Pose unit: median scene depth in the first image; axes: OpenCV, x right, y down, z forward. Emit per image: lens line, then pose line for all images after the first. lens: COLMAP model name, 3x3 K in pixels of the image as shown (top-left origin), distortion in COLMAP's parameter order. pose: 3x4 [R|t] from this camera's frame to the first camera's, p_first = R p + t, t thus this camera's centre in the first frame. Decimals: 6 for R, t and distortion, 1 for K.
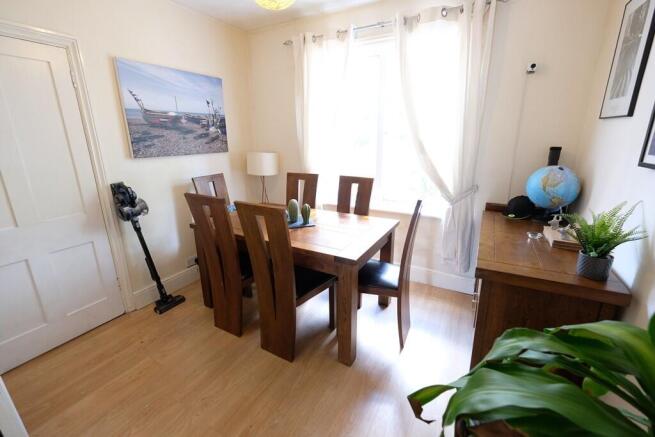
lens RADIAL K [[285.8, 0, 328.0], [0, 285.8, 214.2], [0, 0, 1]] dist [-0.001581, -0.000179]
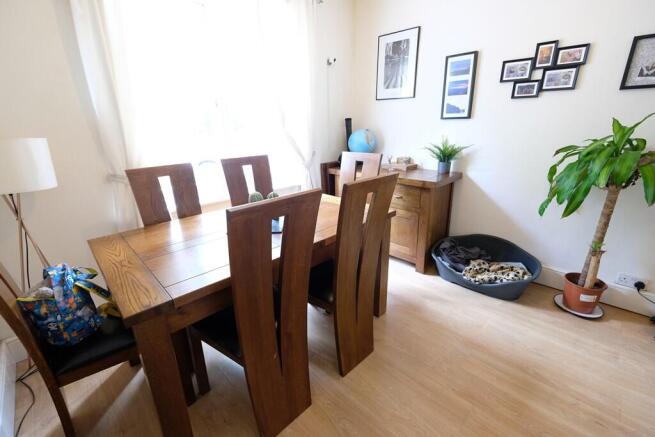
lens RADIAL K [[285.8, 0, 328.0], [0, 285.8, 214.2], [0, 0, 1]] dist [-0.001581, -0.000179]
pose [[0.280045, -0.289724, 0.915224, -0.655117], [0.273210, 0.938000, 0.213336, -0.089818], [-0.920288, 0.190305, 0.341838, 0.554595]]
